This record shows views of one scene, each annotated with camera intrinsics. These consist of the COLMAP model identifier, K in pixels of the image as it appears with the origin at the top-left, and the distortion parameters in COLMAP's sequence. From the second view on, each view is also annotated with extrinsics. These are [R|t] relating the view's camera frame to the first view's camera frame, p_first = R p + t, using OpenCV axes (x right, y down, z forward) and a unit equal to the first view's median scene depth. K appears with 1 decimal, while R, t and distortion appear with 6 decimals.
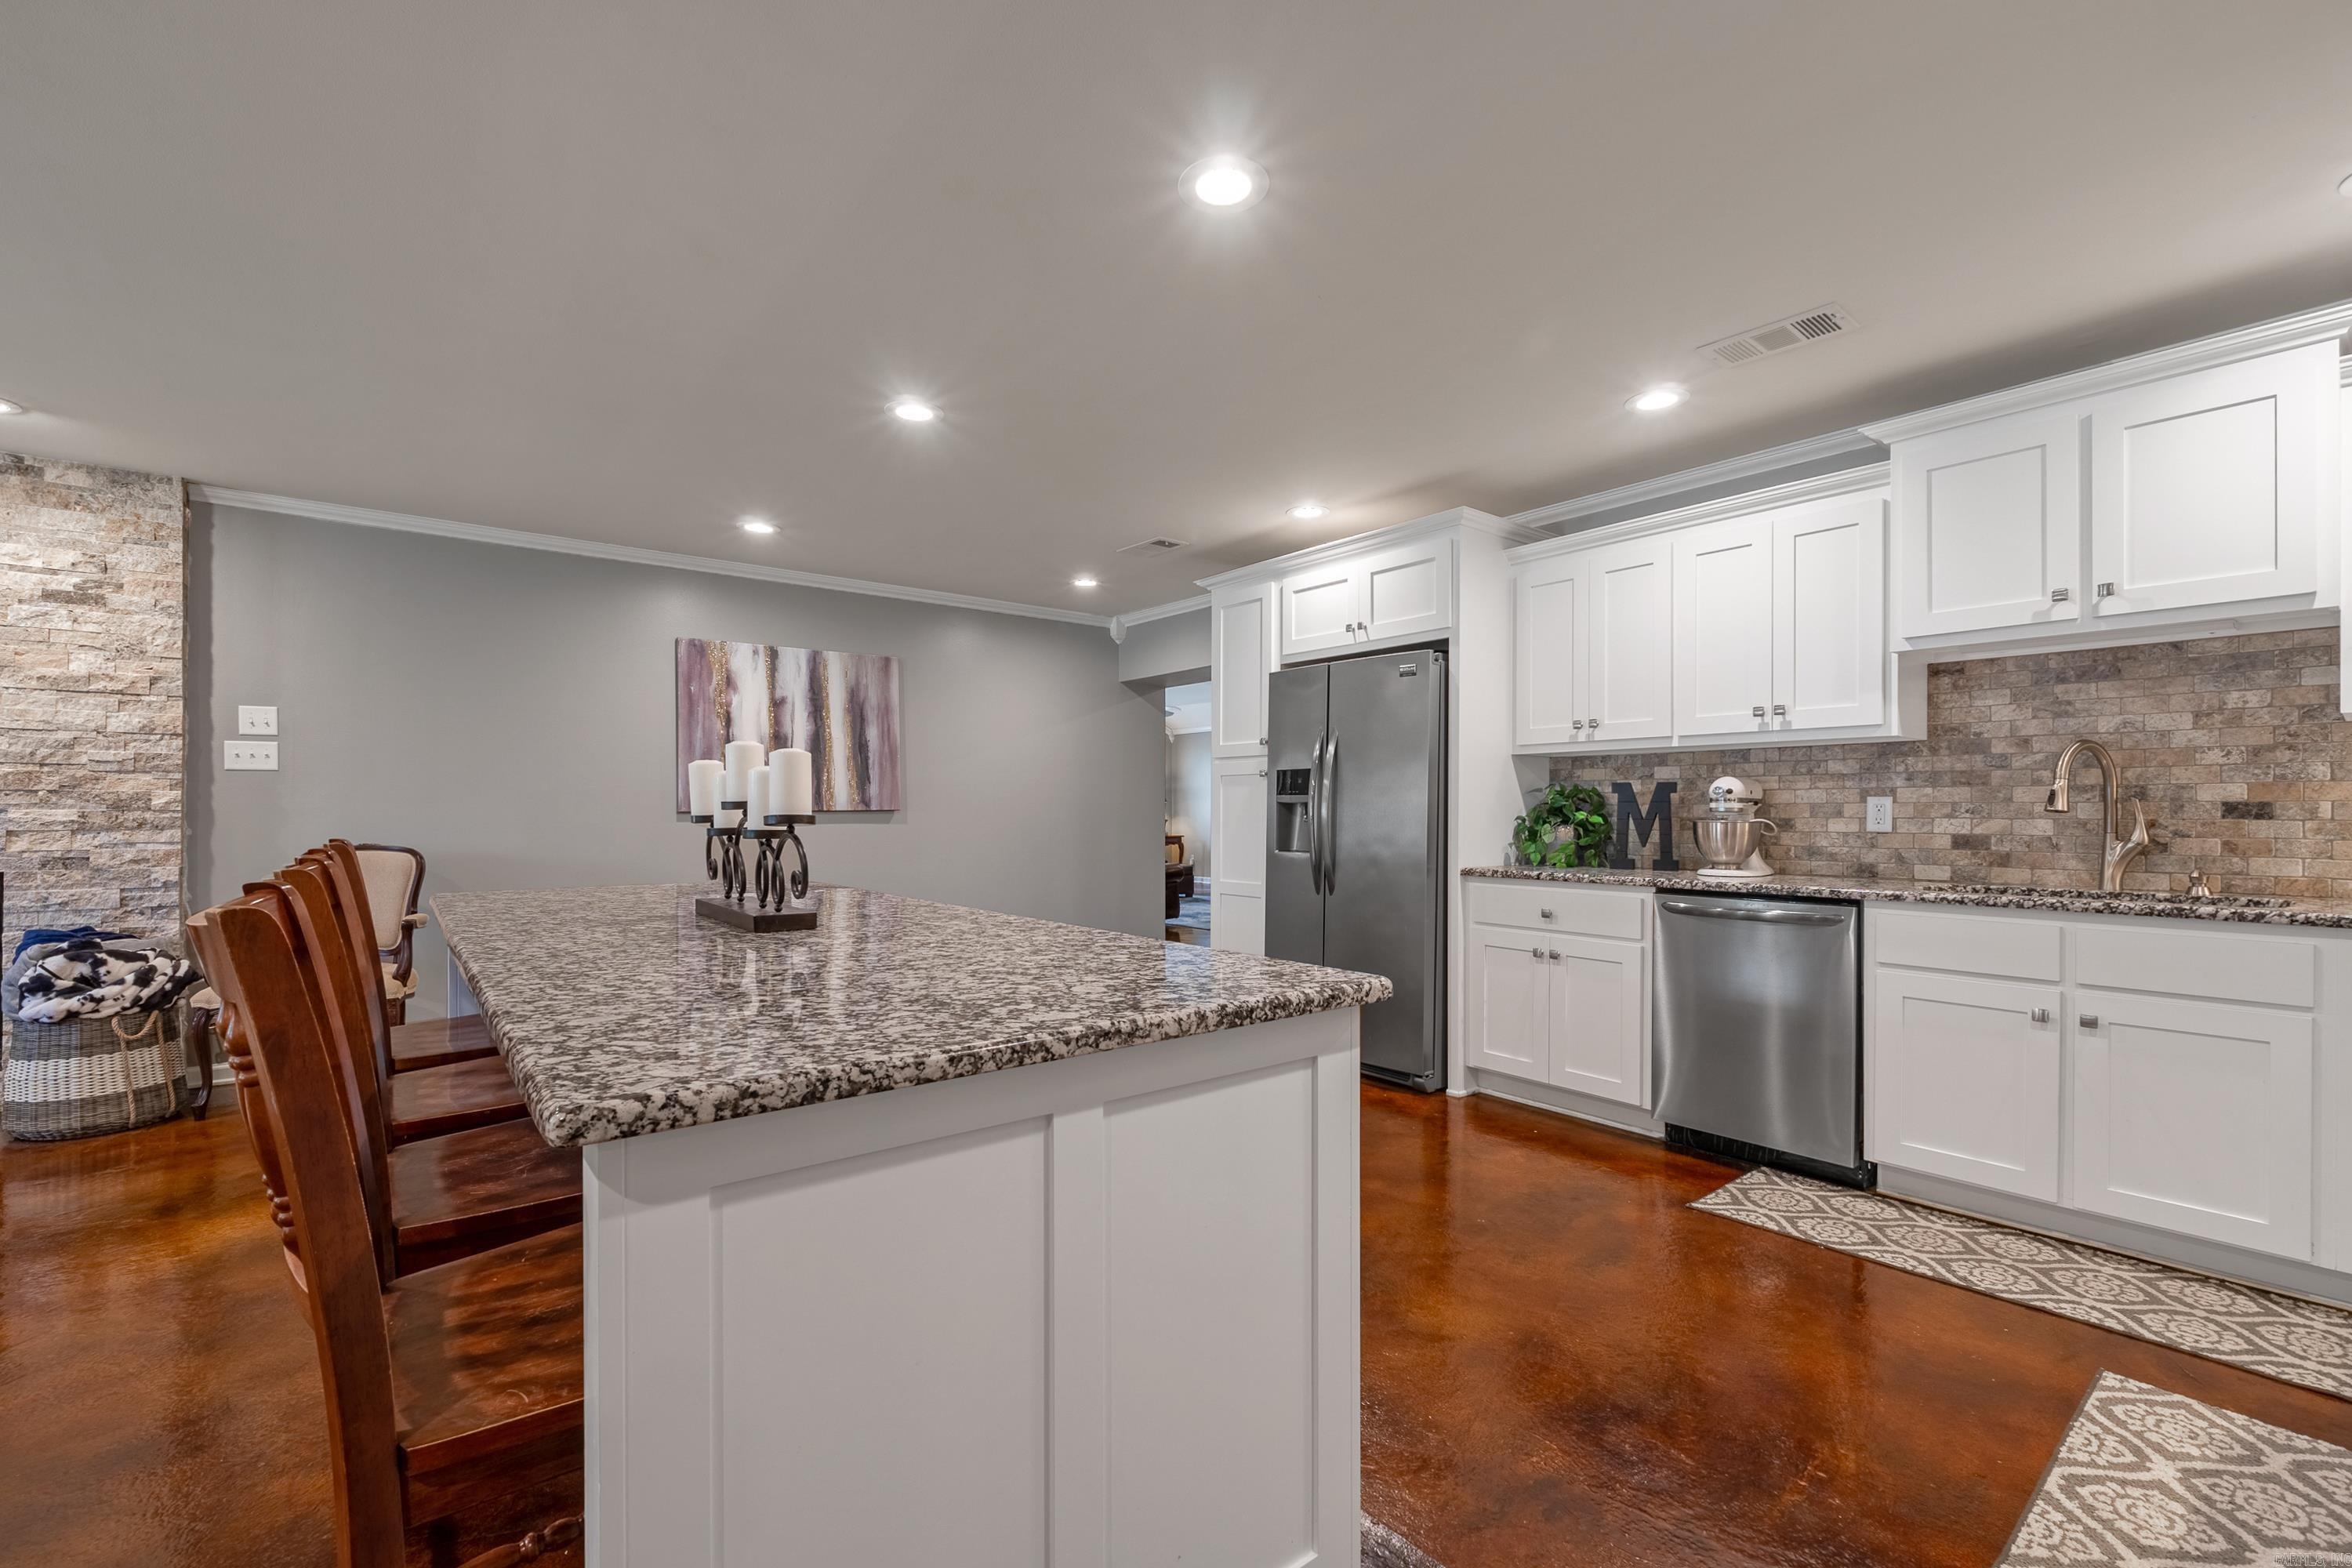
lens RADIAL K [[1003.9, 0, 1168.3], [0, 1003.9, 810.9], [0, 0, 1]] dist [-0.001474, -0.000407]
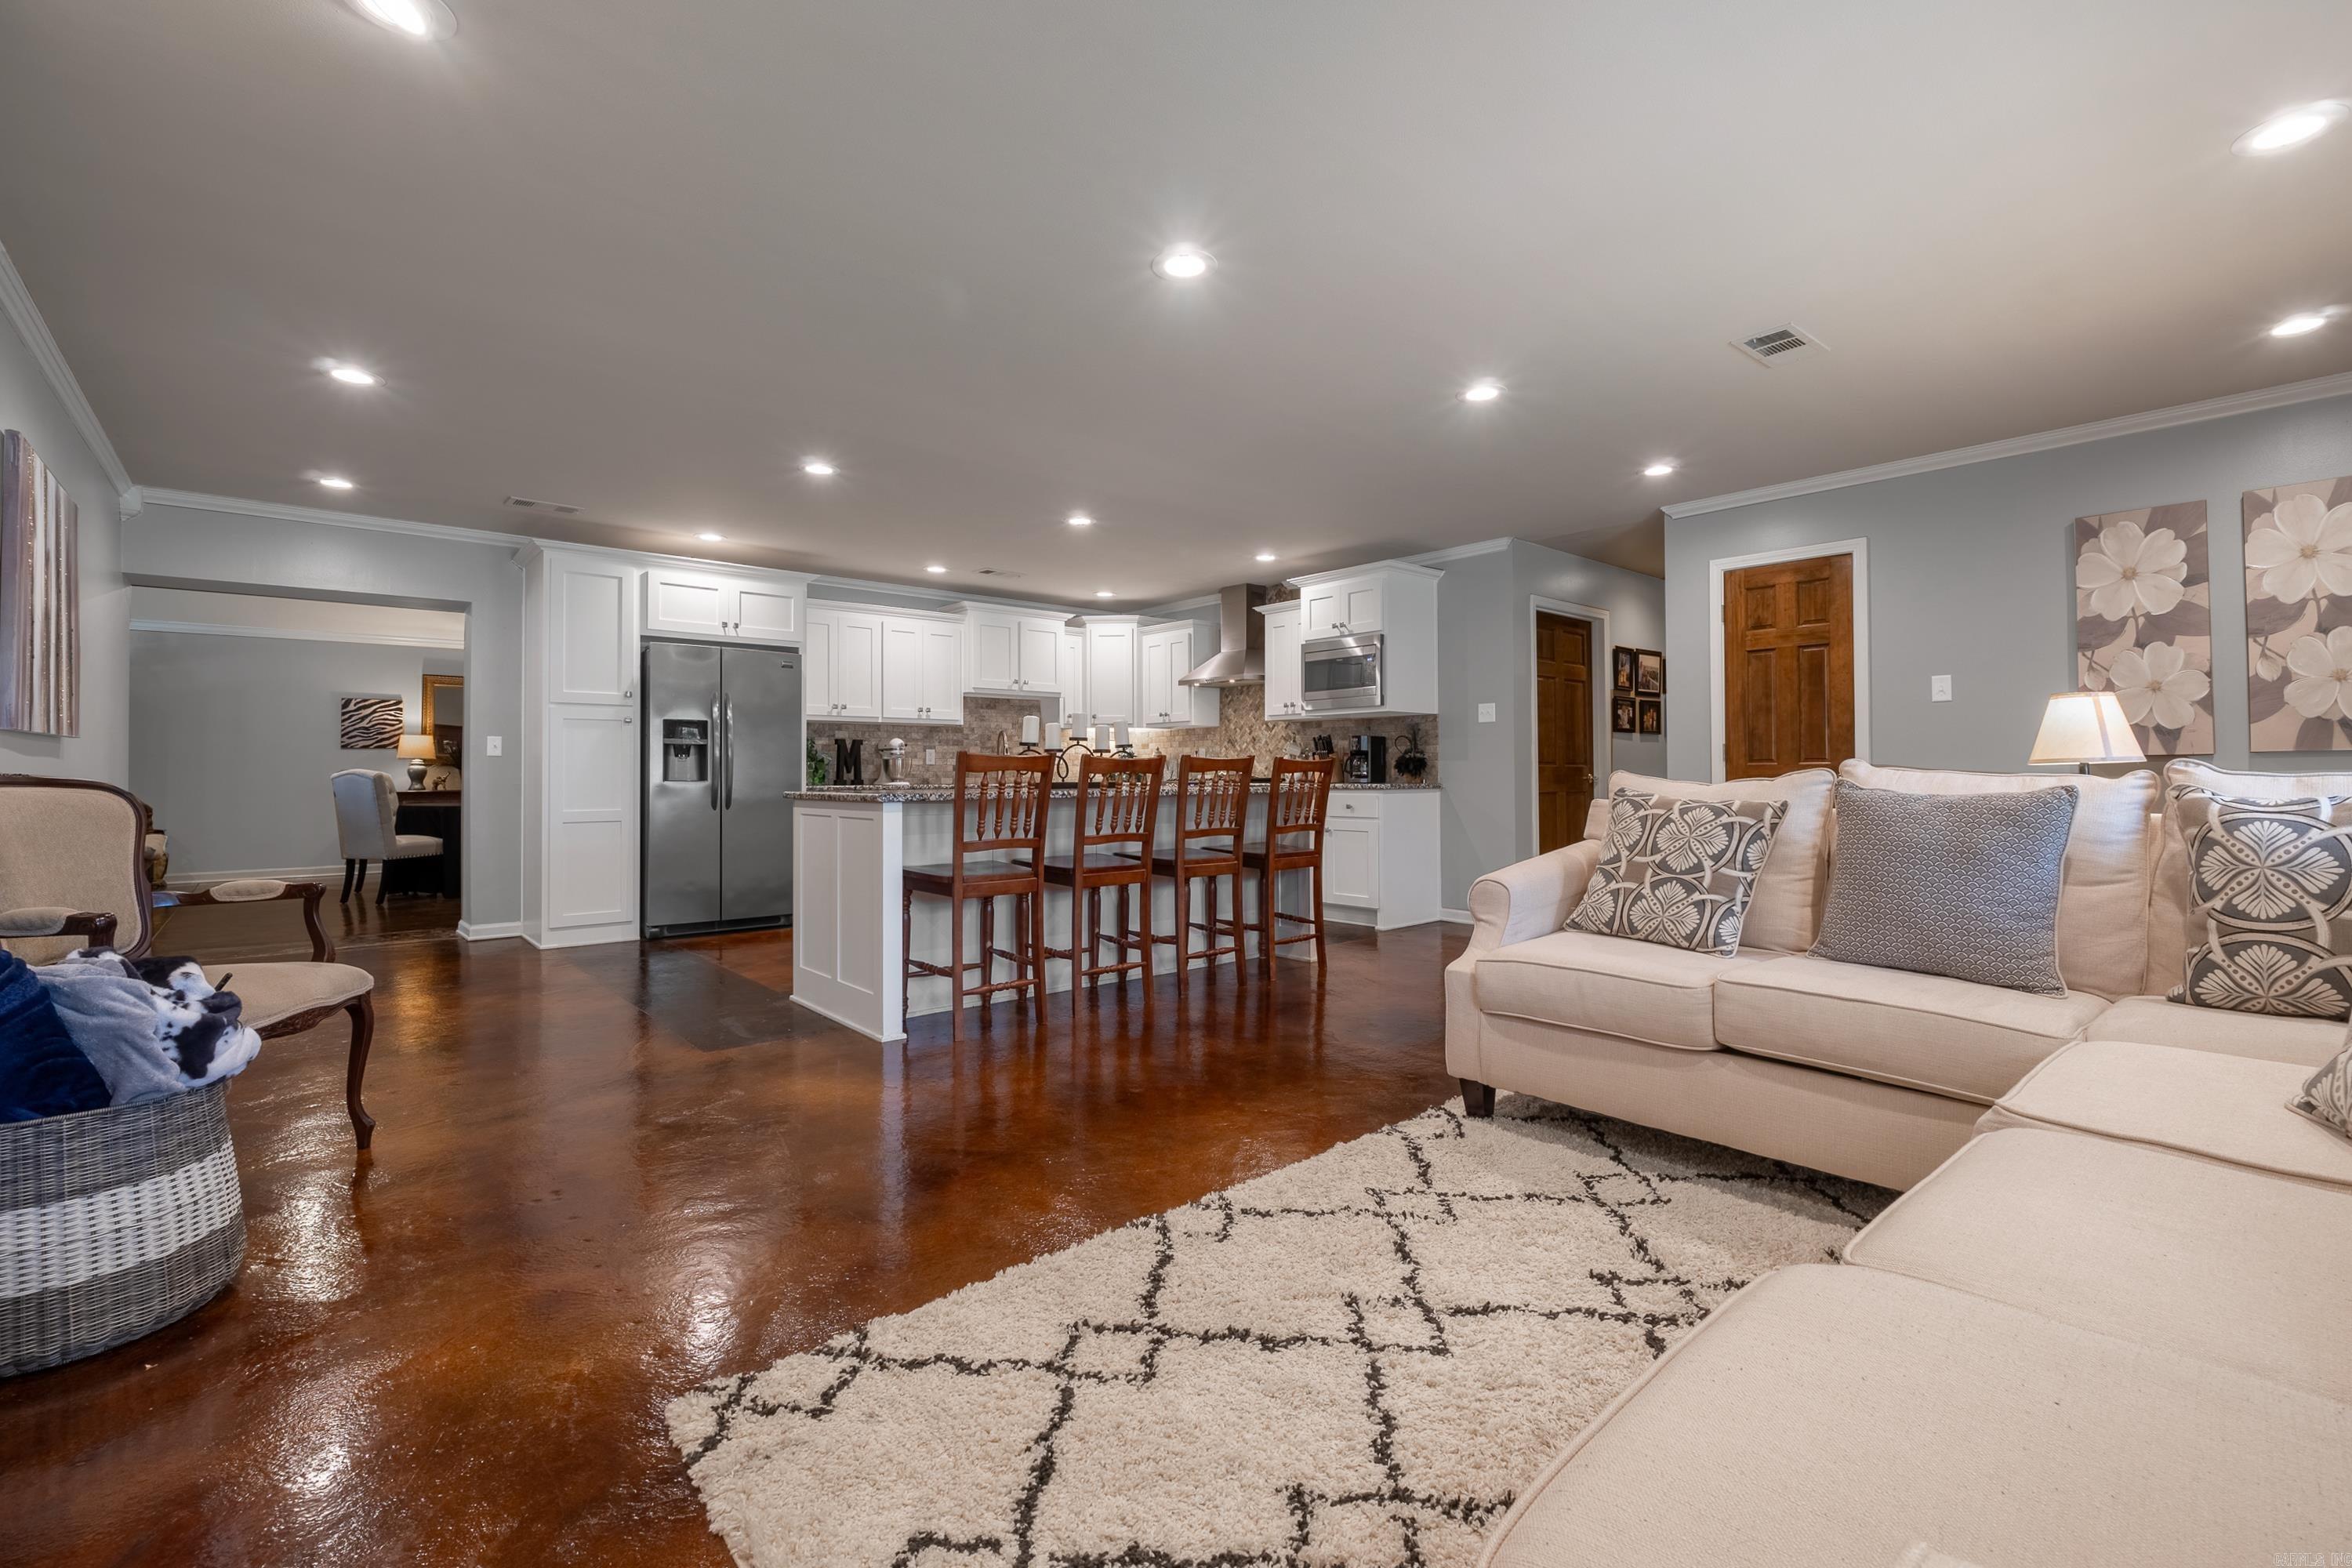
lens RADIAL K [[1019.5, 0, 1183.8], [0, 1019.5, 755.8], [0, 0, 1]] dist [0.000085, 0.000020]
pose [[-0.047923, 0.017587, 0.998696, -1.506127], [0.004122, 0.999840, -0.017409, 0.039958], [-0.998843, 0.003282, -0.047988, 0.470092]]
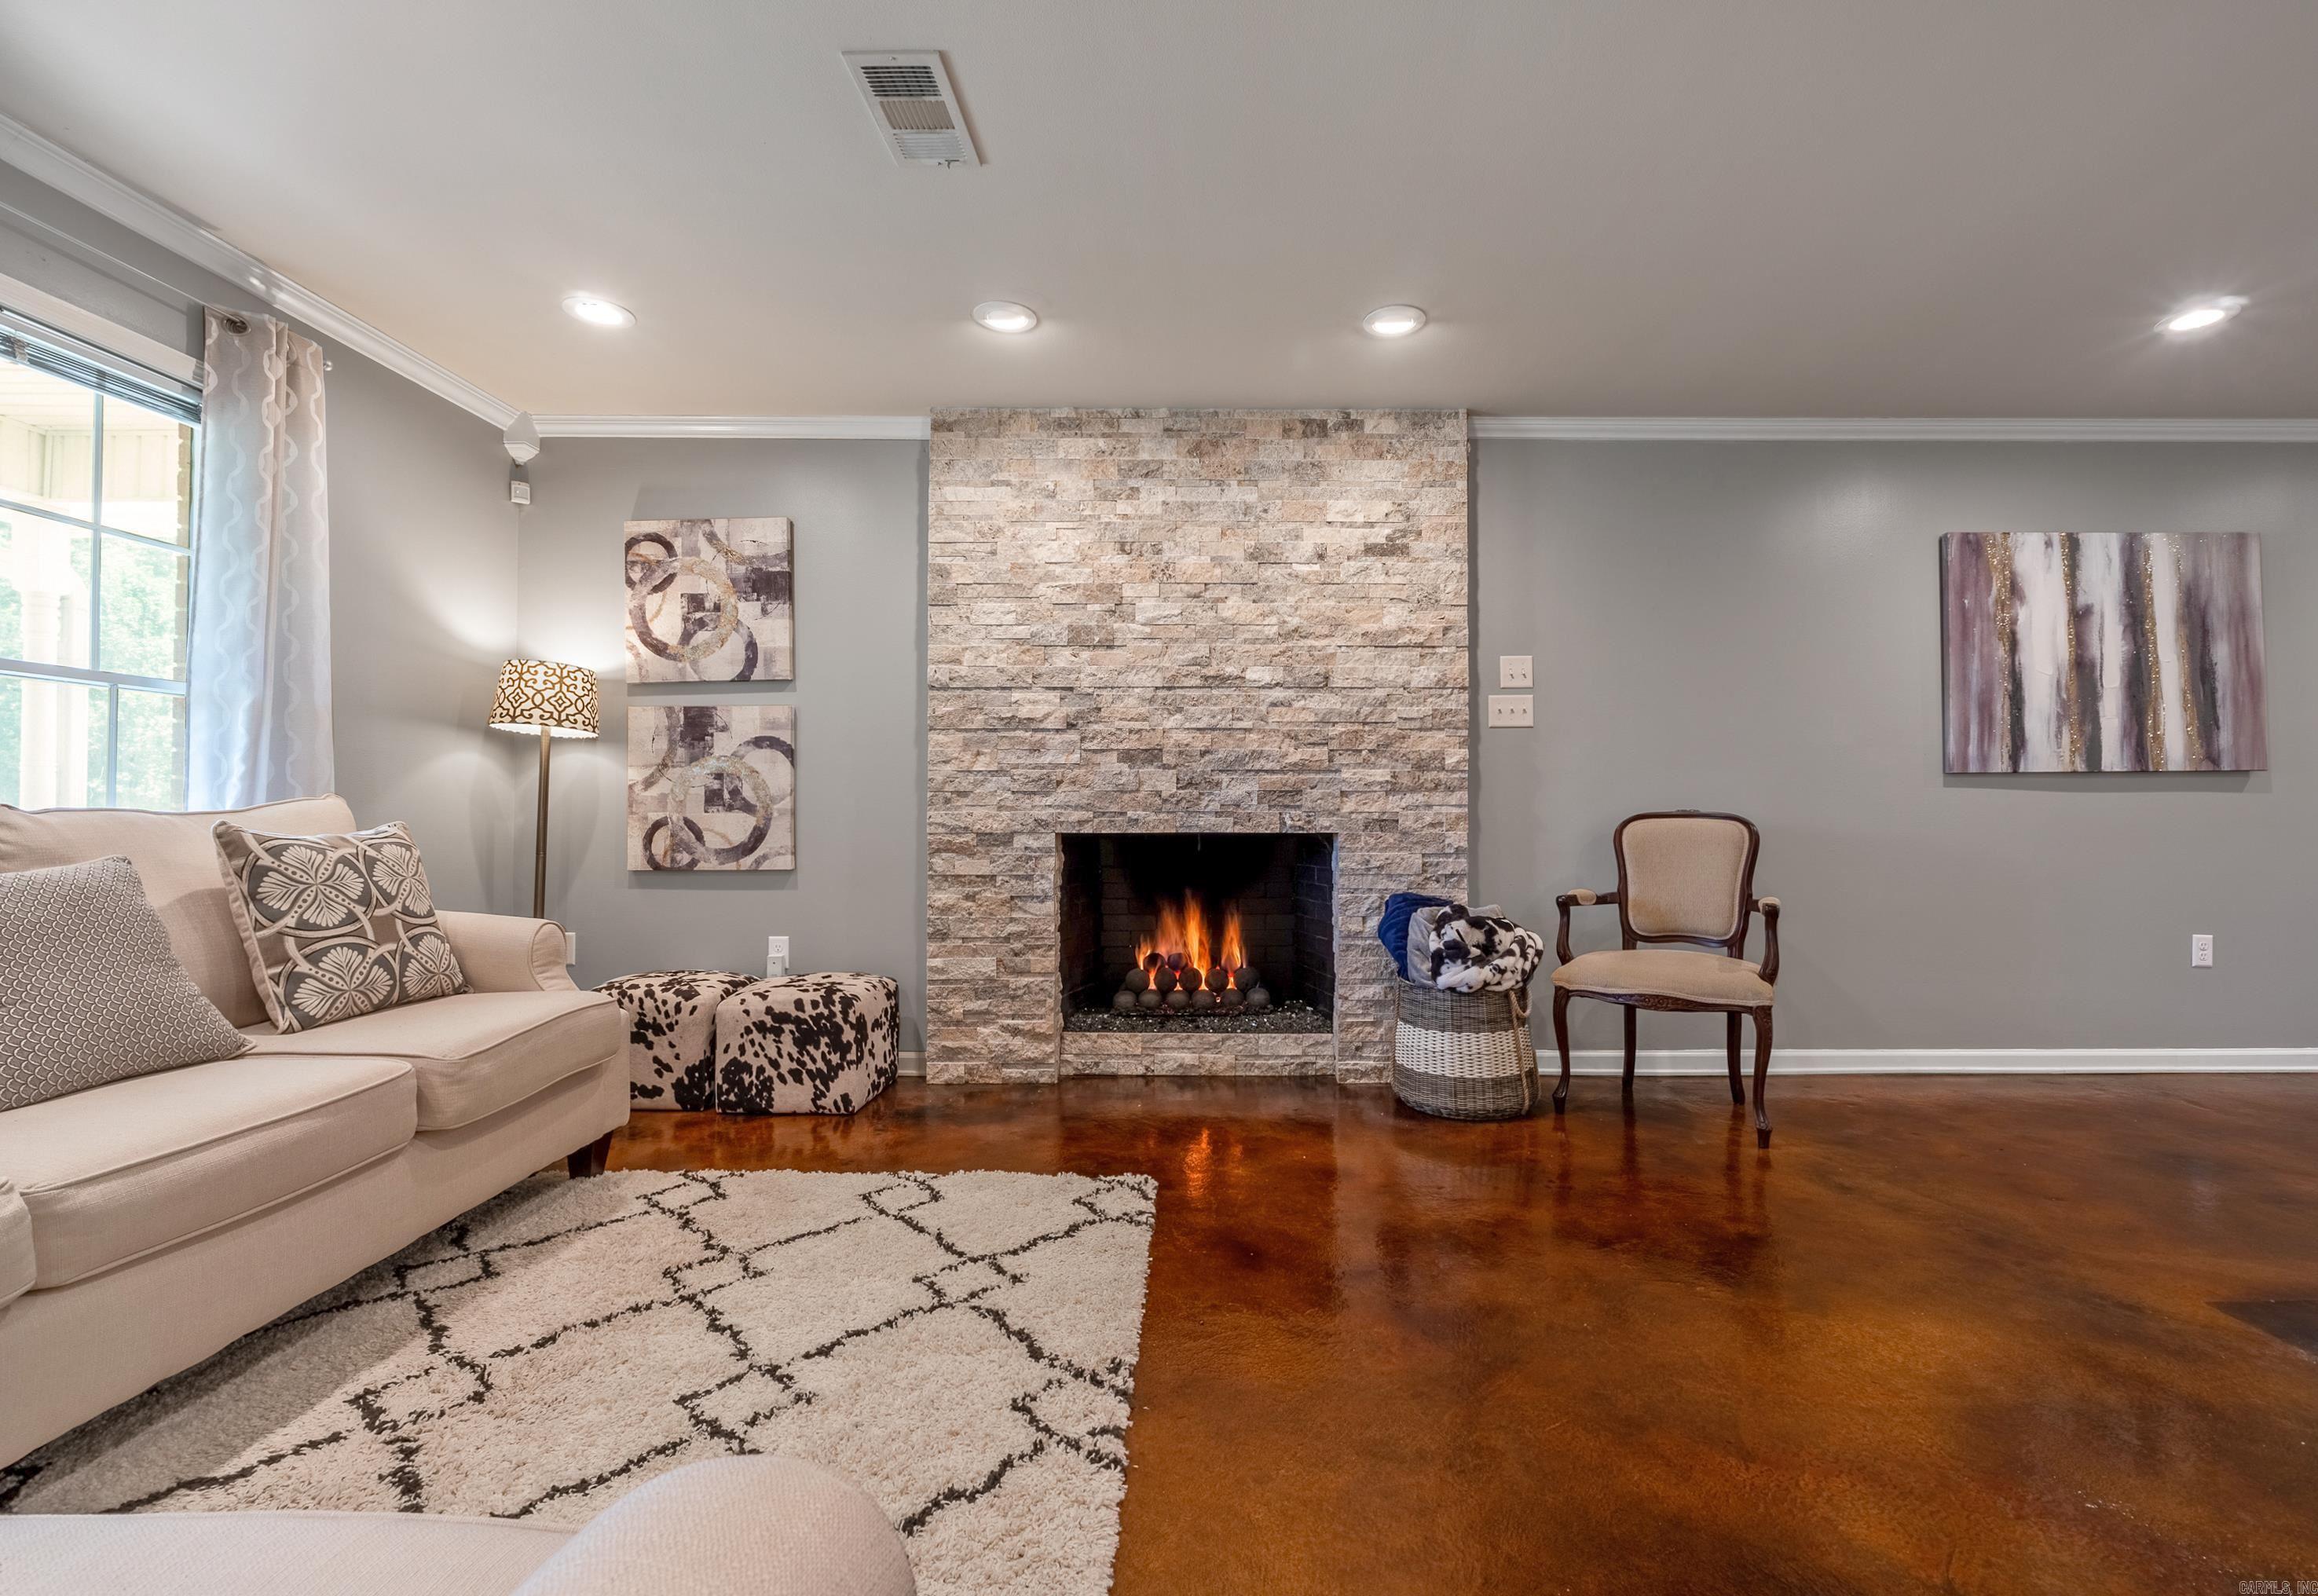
lens RADIAL K [[1010.8, 0, 1216.2], [0, 1010.8, 803.0], [0, 0, 1]] dist [-0.003997, -0.000818]
pose [[0.786117, -0.008347, -0.618022, -0.618262], [0.000834, 0.999922, -0.012443, 0.042298], [0.618078, 0.009266, 0.786062, 0.136752]]
